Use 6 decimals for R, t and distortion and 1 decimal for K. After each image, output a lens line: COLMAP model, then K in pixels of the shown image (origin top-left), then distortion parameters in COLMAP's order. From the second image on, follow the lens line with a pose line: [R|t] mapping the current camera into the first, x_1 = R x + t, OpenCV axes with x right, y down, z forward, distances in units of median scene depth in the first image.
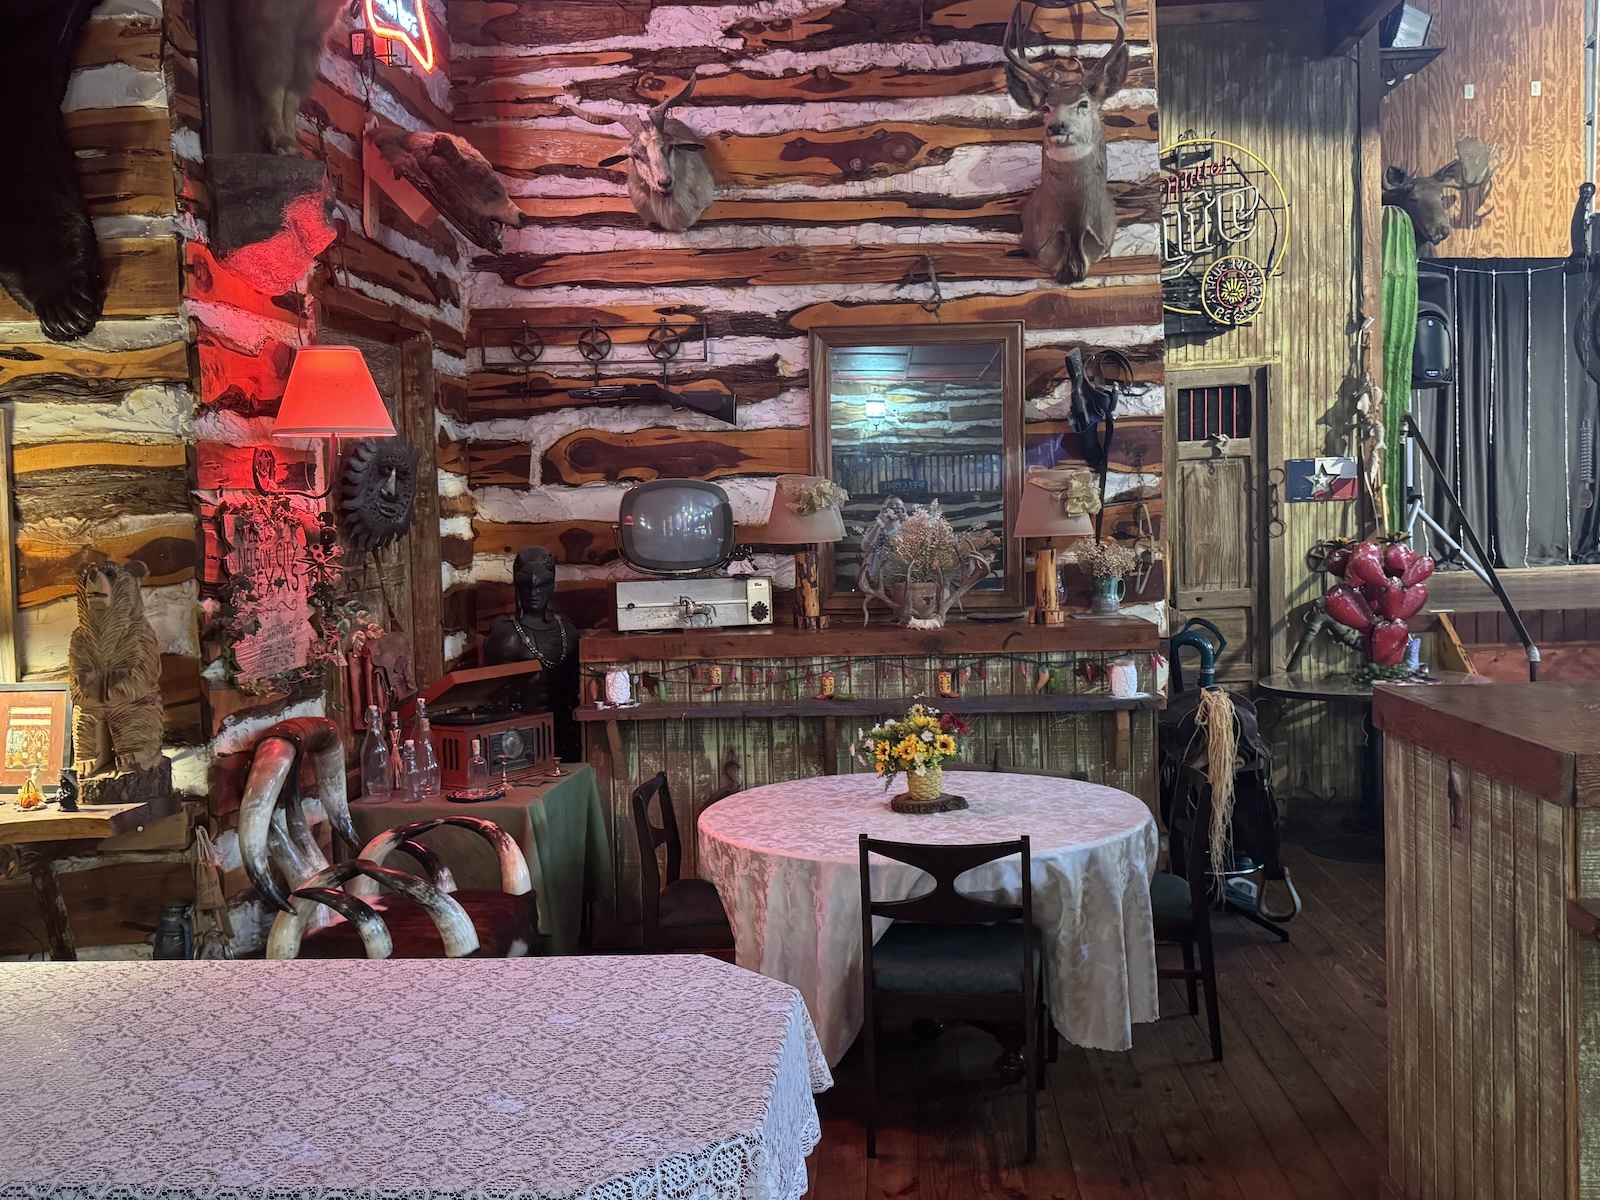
lens RADIAL K [[1529.8, 0, 800.0], [0, 1529.8, 600.0], [0, 0, 1]] dist [0.131323, -0.198527]
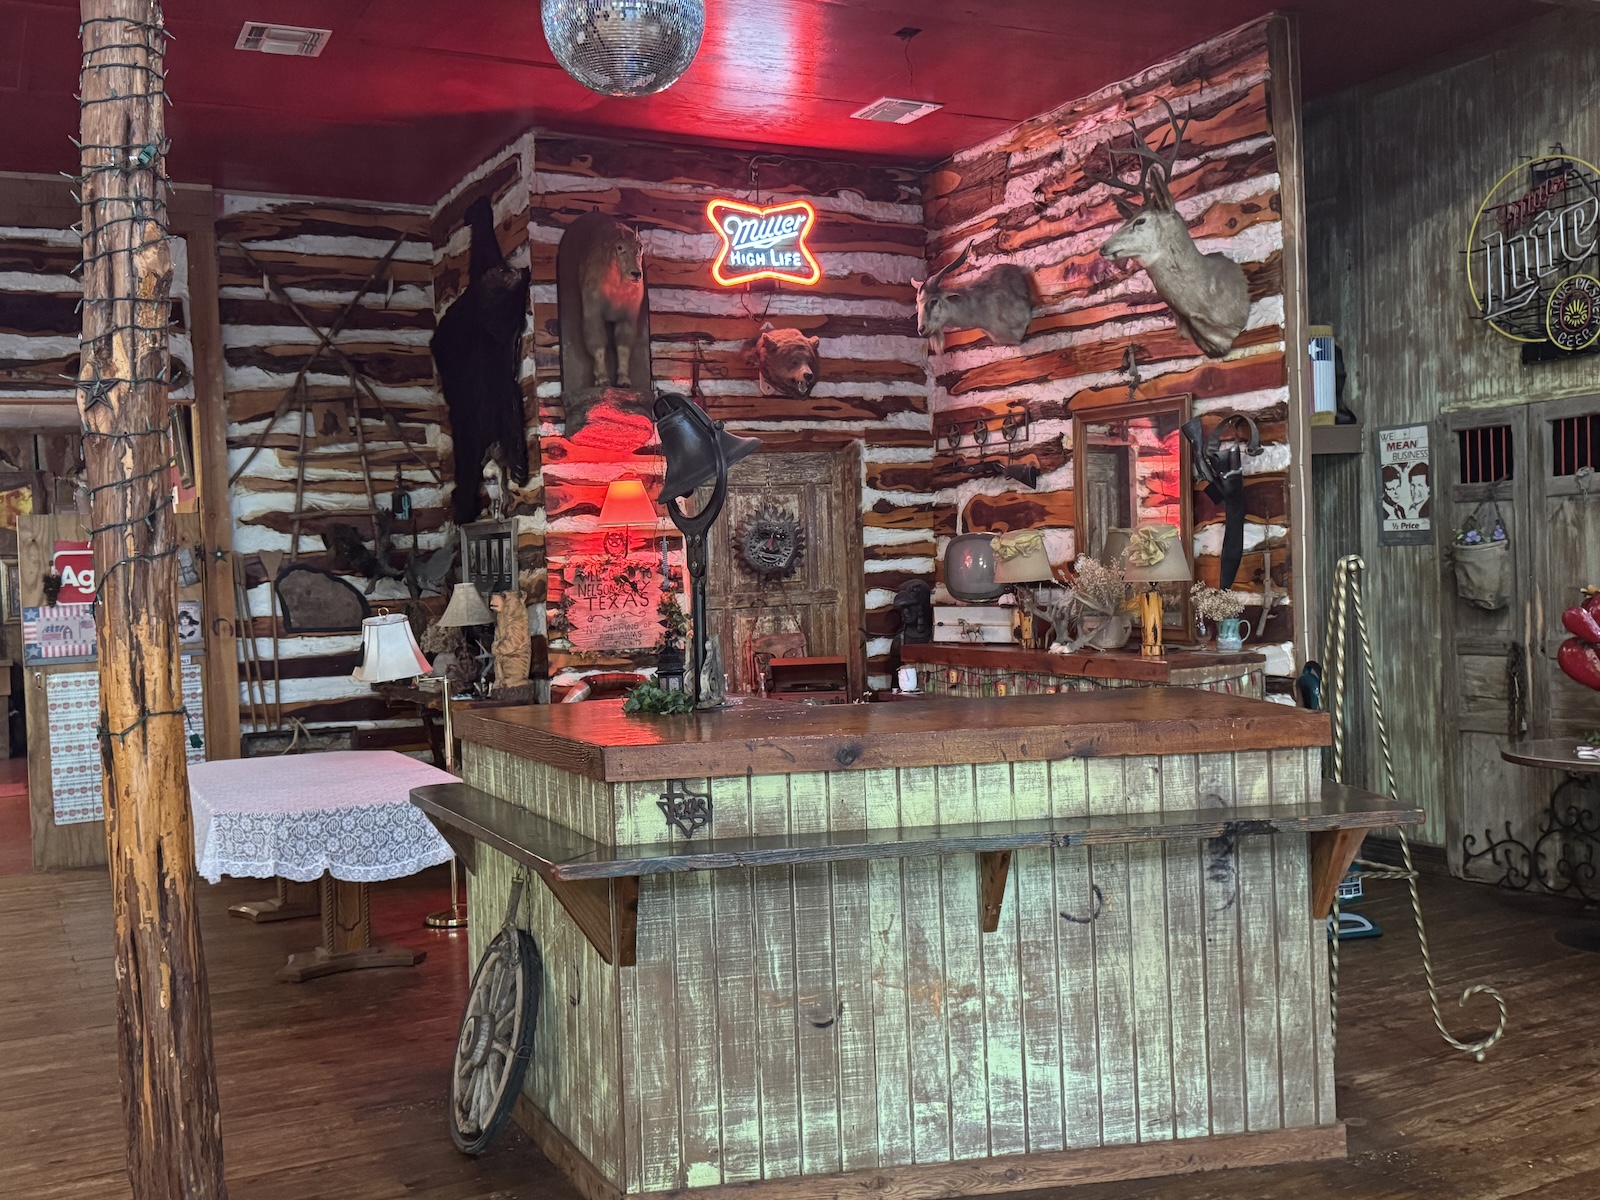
lens RADIAL K [[1587.5, 0, 800.0], [0, 1587.5, 600.0], [0, 0, 1]] dist [0.103337, -0.035591]
pose [[0.520425, 0.033146, -0.853264, 0.999380], [-0.030059, 0.999338, 0.020487, -0.041491], [0.853378, 0.014987, 0.521077, 0.126961]]
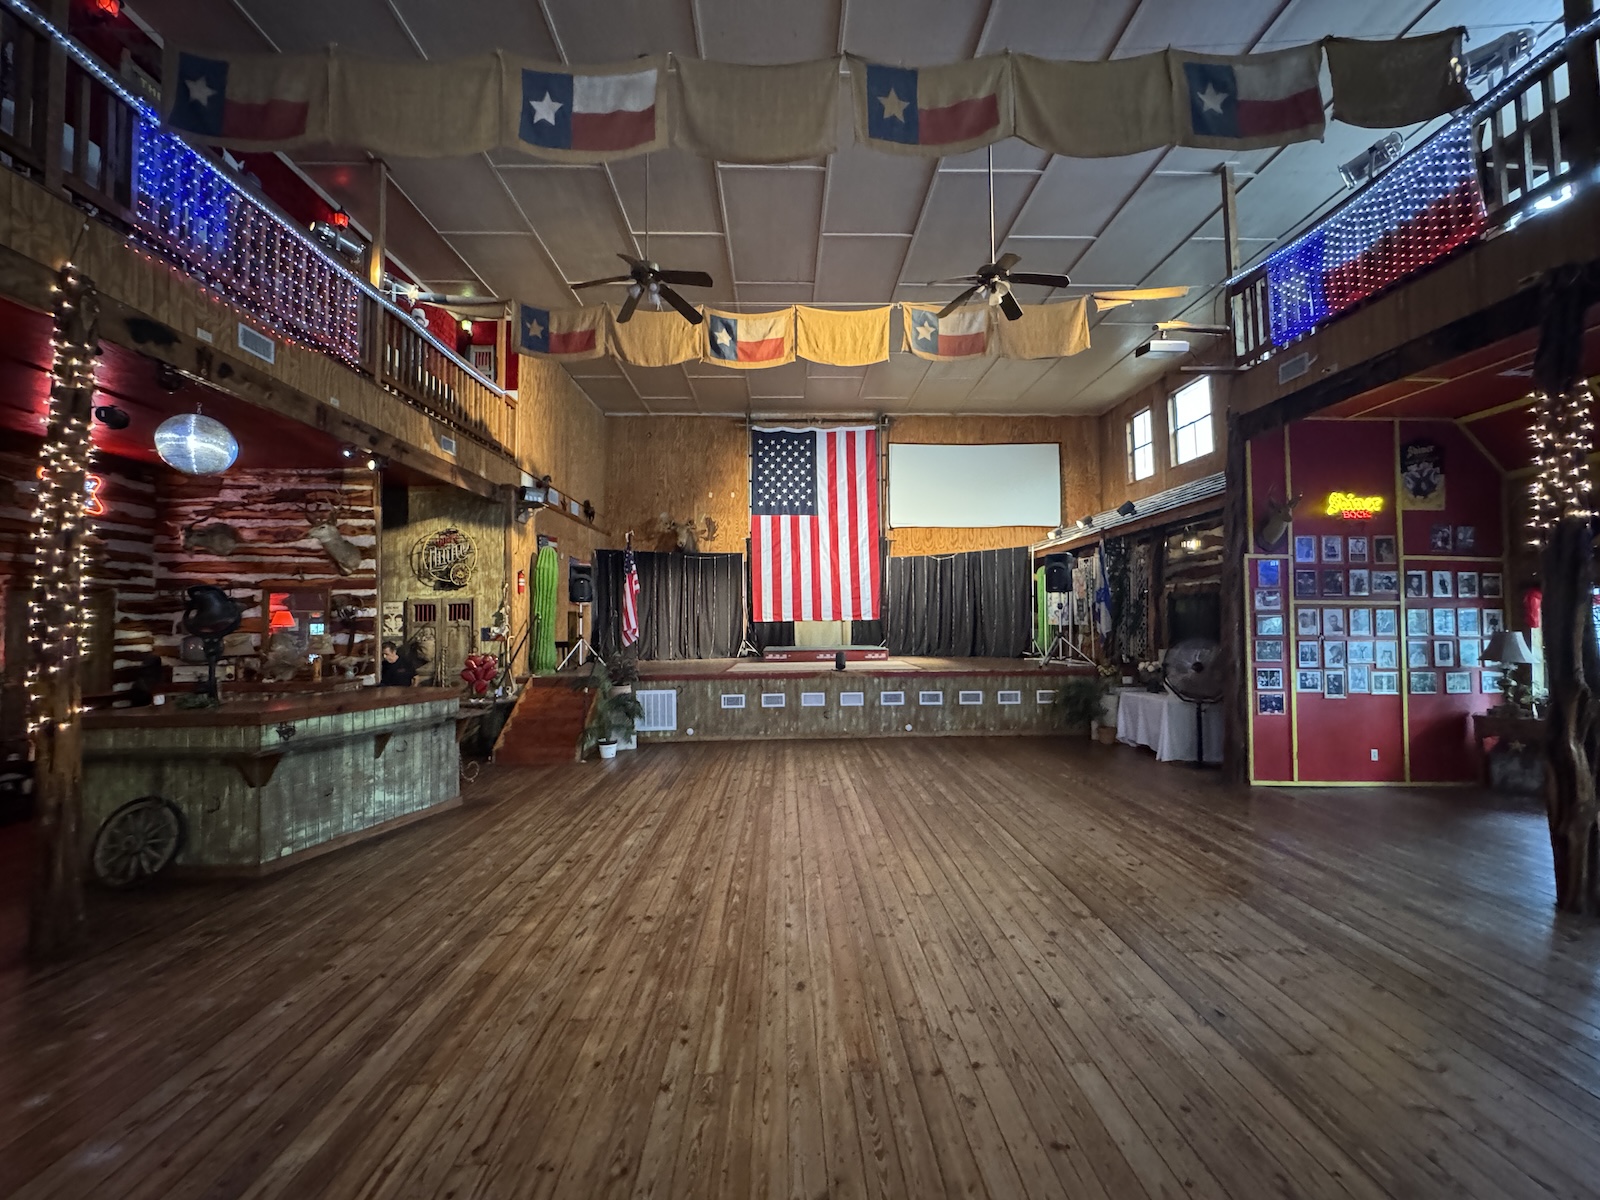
lens RADIAL K [[666.2, 0, 800.0], [0, 666.2, 600.0], [0, 0, 1]] dist [-0.003097, -0.000310]
pose [[0.995431, 0.021162, 0.093114, 0.981403], [-0.012621, 0.995737, -0.091369, -0.037194], [-0.094650, 0.089777, 0.991454, -0.473500]]
